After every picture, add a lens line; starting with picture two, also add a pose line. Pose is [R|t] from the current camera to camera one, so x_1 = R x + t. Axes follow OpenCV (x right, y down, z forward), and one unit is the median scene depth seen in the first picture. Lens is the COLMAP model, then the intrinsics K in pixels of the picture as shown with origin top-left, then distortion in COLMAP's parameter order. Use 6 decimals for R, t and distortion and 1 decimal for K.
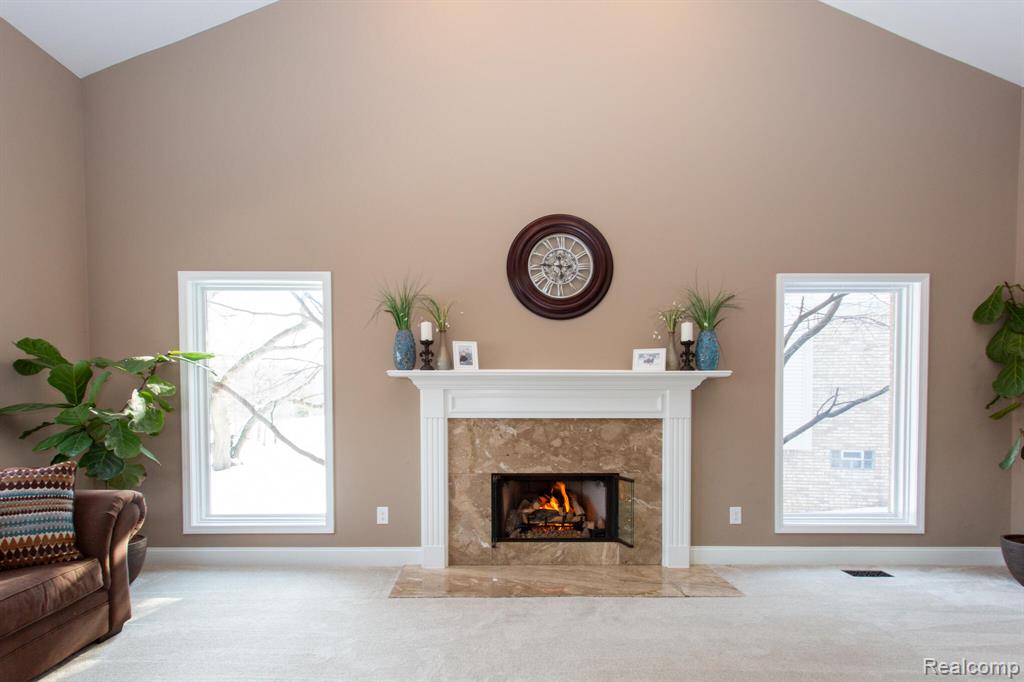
lens RADIAL K [[488.6, 0, 505.3], [0, 488.6, 424.0], [0, 0, 1]] dist [-0.000307, 0.002845]
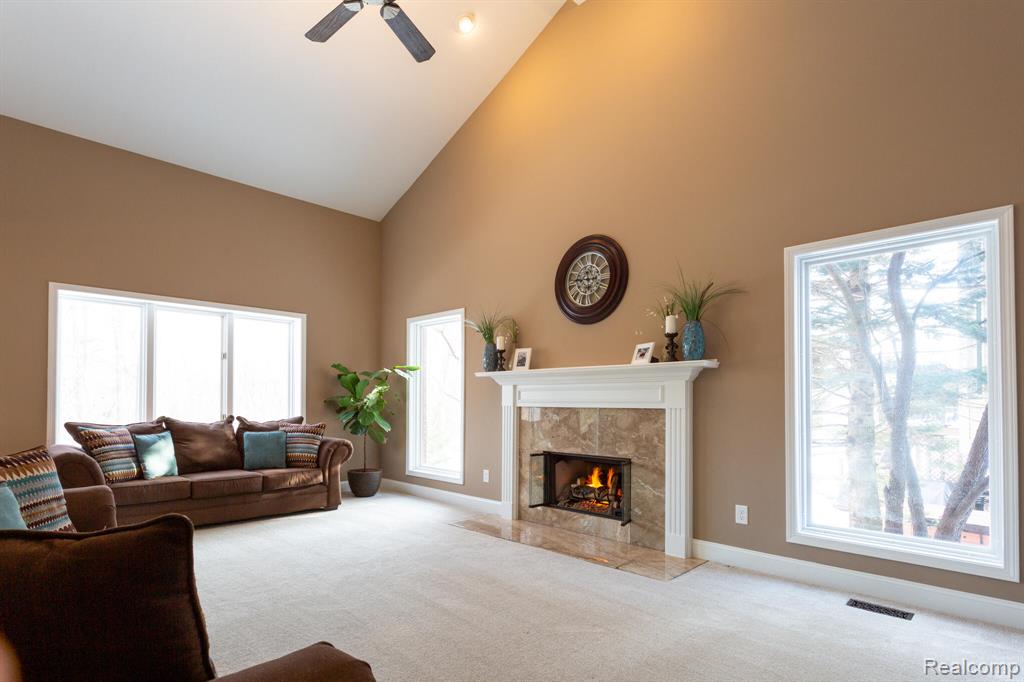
lens RADIAL K [[552.1, 0, 500.7], [0, 552.1, 392.3], [0, 0, 1]] dist [-0.018609, 0.000974]
pose [[0.680879, -0.010282, -0.732323, 0.940633], [-0.027059, 0.998866, -0.039182, 0.009243], [0.731896, 0.046494, 0.679829, -0.051895]]
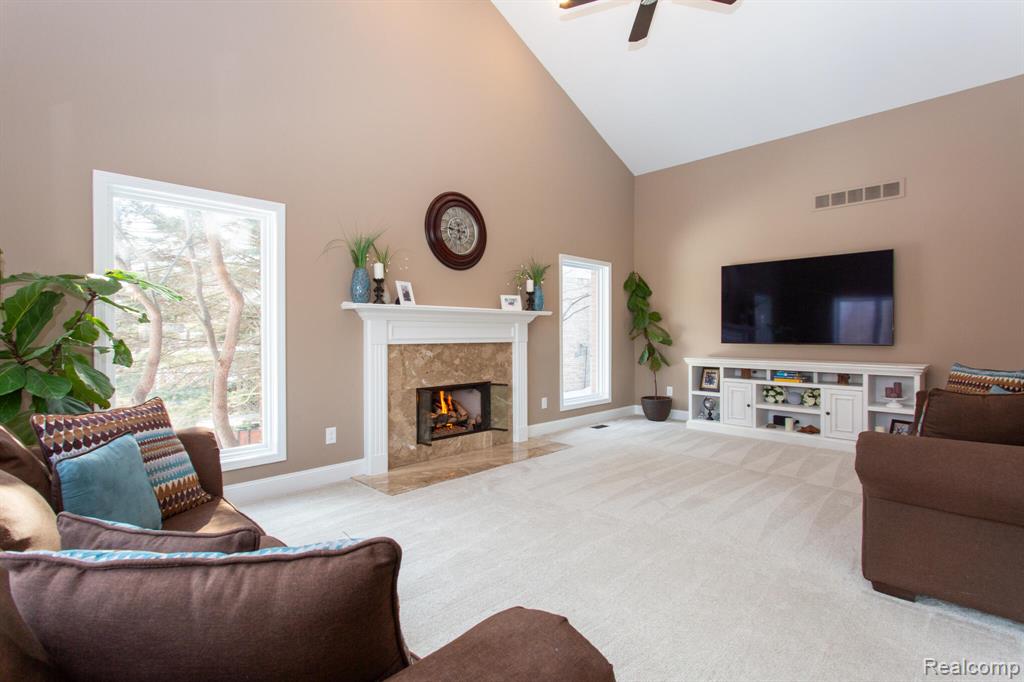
lens RADIAL K [[488.6, 0, 507.8], [0, 488.6, 334.4], [0, 0, 1]] dist [-0.000307, 0.002845]
pose [[0.715339, -0.003568, 0.698768, -0.730078], [0.025194, 0.999468, -0.020689, -0.004406], [-0.698323, 0.032404, 0.715049, -0.053388]]
